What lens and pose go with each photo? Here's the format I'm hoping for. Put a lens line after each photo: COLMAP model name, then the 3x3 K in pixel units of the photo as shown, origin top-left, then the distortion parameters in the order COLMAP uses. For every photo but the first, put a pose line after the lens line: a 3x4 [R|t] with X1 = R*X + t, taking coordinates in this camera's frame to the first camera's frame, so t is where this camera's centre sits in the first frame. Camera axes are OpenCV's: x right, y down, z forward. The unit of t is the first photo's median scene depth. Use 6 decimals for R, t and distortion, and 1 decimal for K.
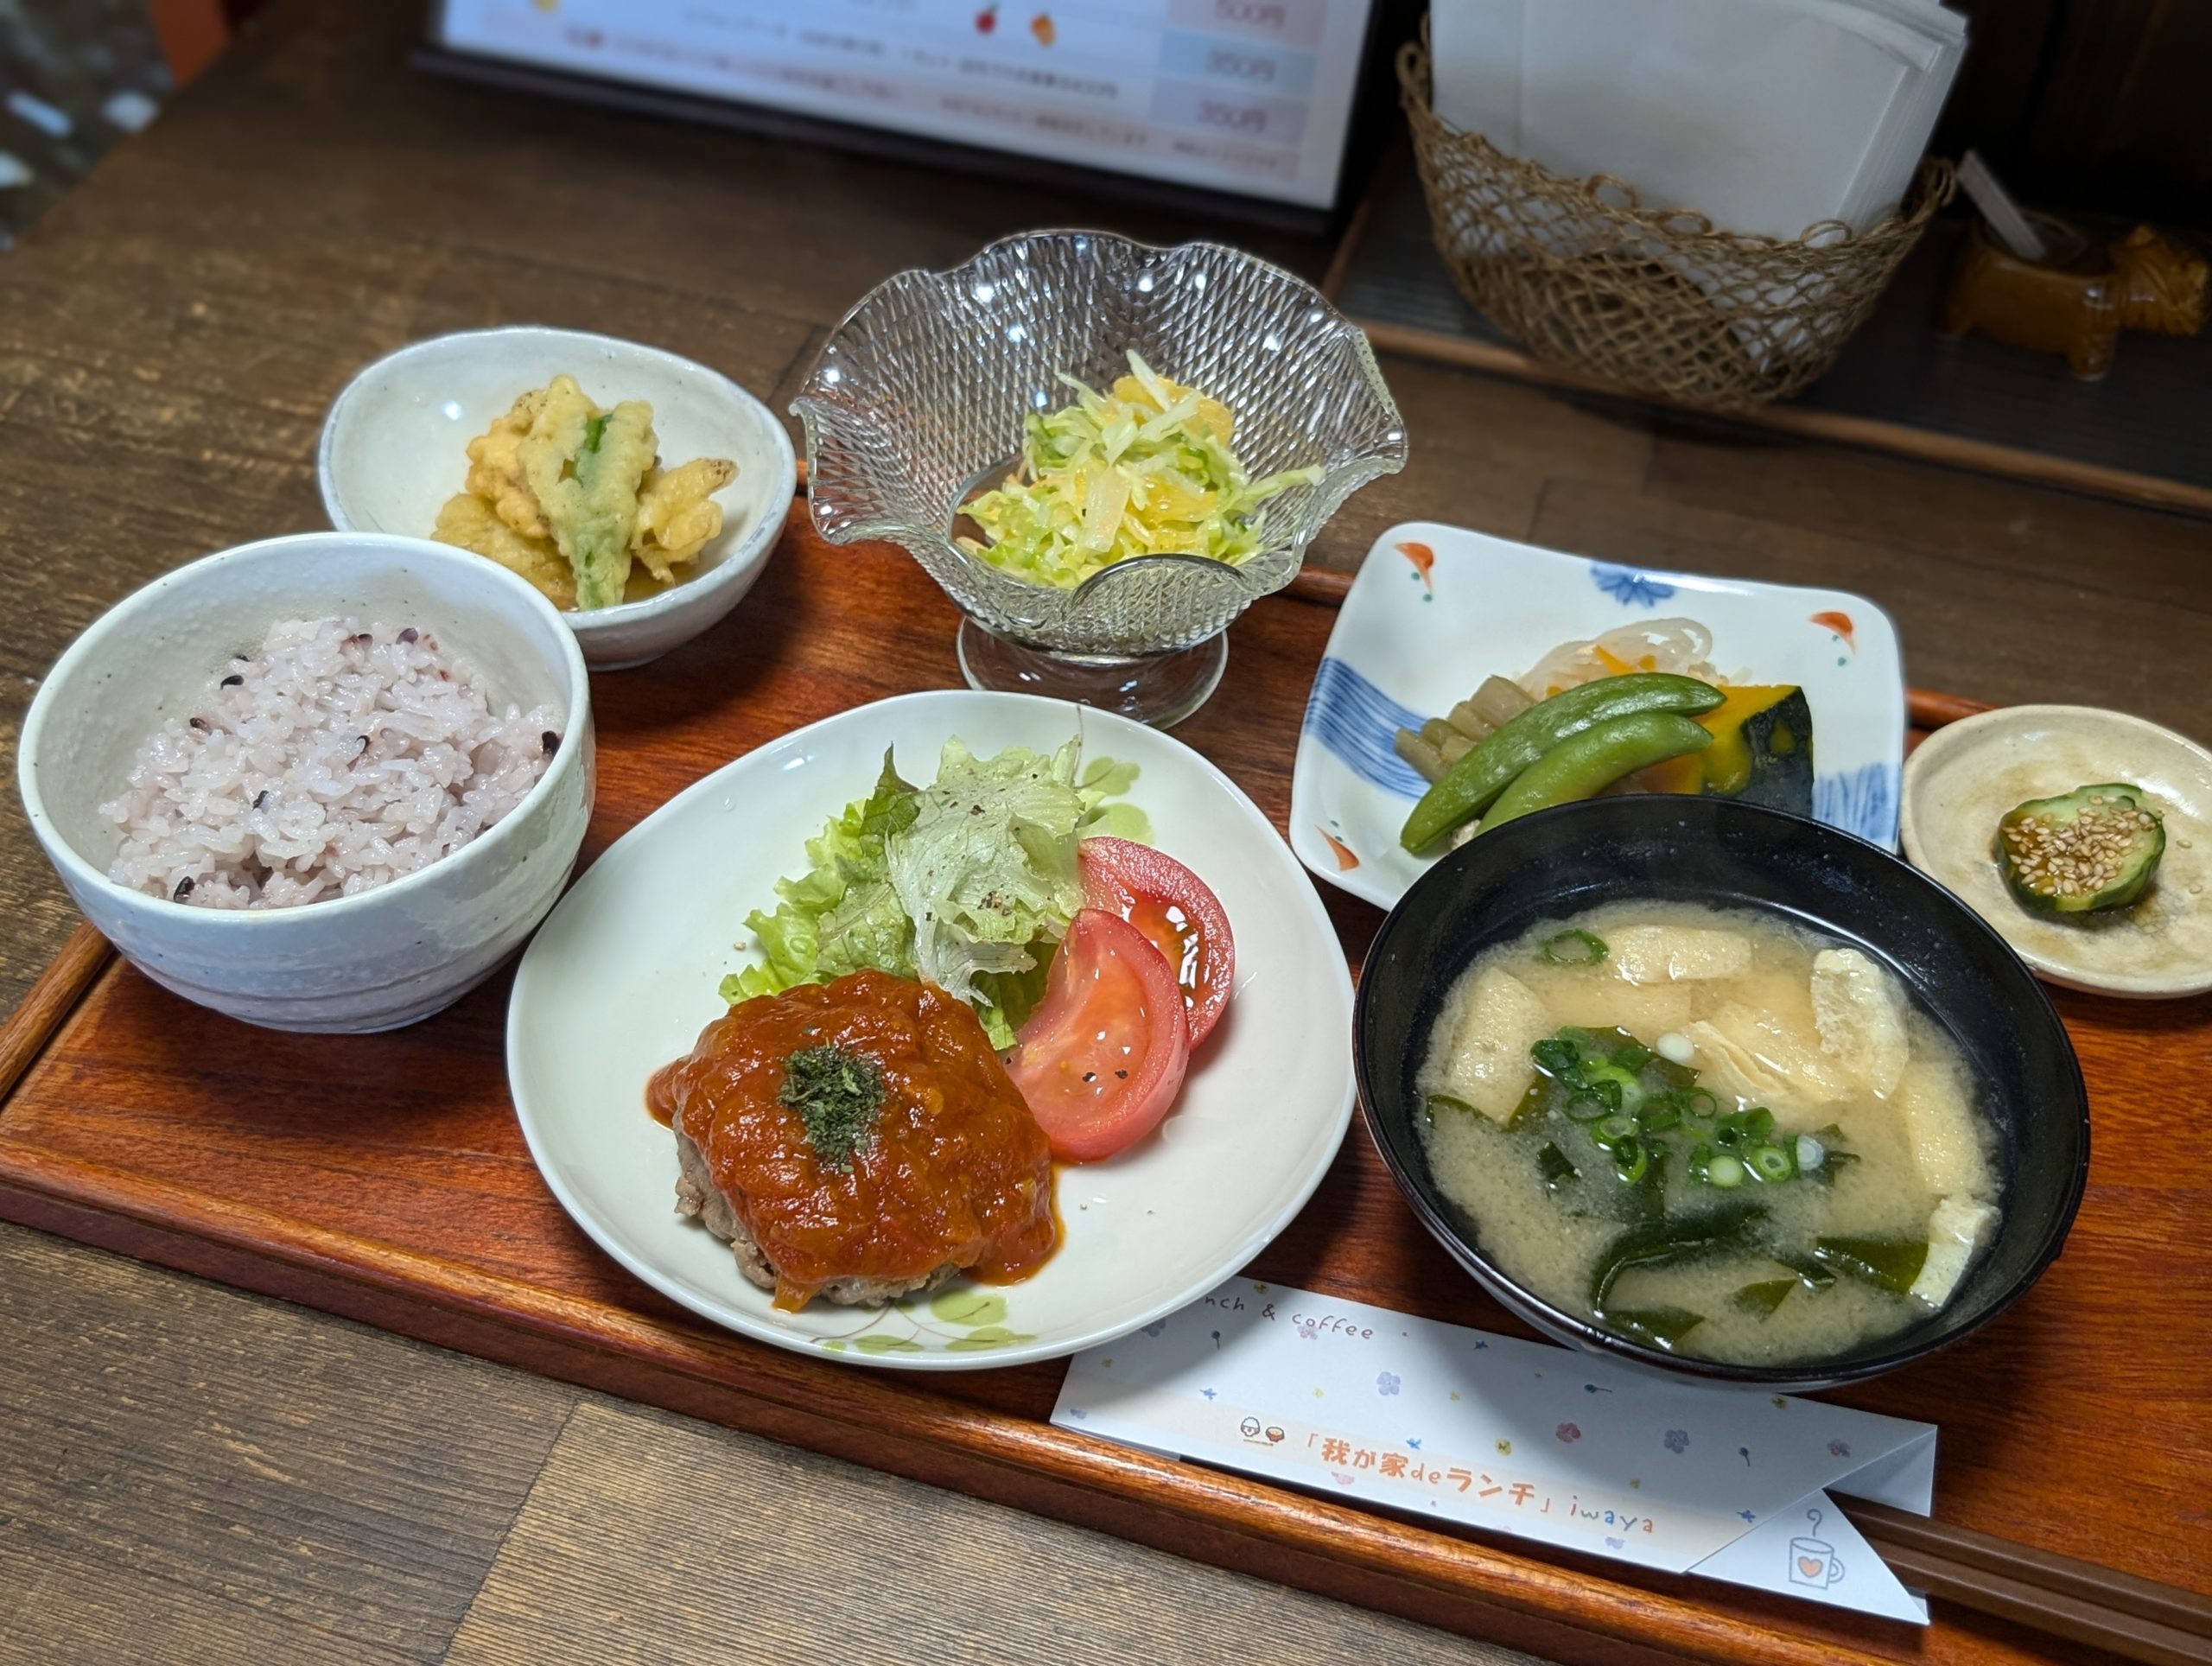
lens RADIAL K [[2766.1, 0, 1106.0], [0, 2766.1, 833.0], [0, 0, 1]] dist [0.266801, -1.607582]
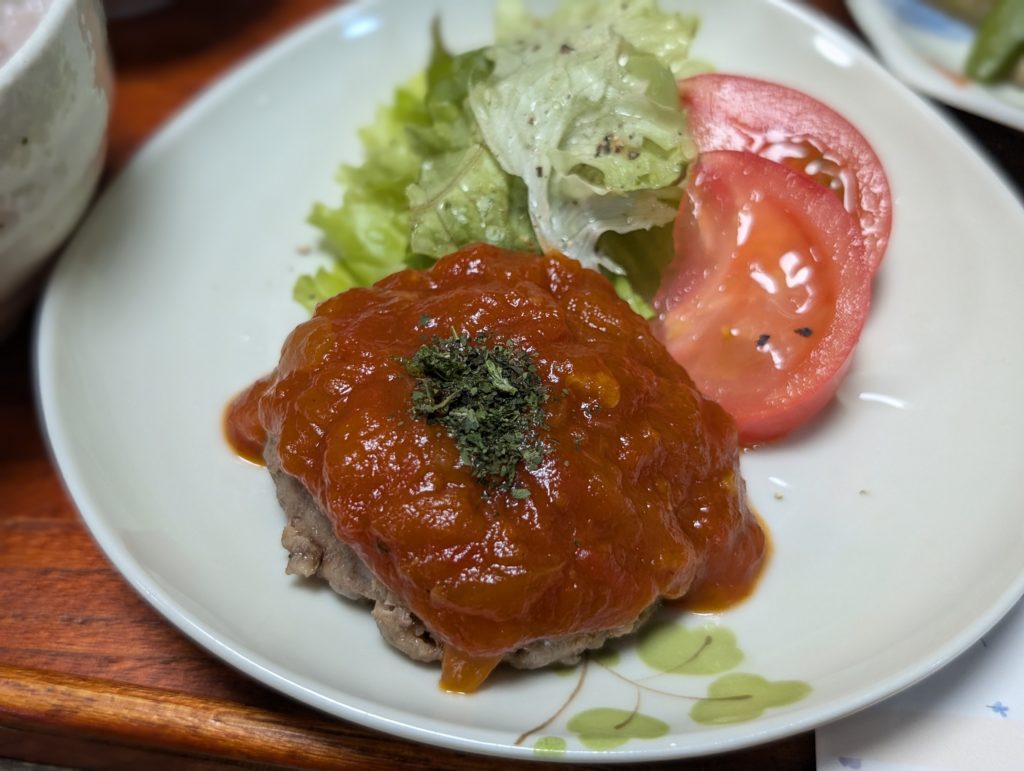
lens RADIAL K [[1280.5, 0, 512.0], [0, 1280.5, 385.5], [0, 0, 1]] dist [0.266801, -1.607582]
pose [[0.989588, -0.123711, 0.073555, -0.112008], [0.116778, 0.988879, 0.092091, 0.058839], [-0.084129, -0.082542, 0.993030, 0.641002]]
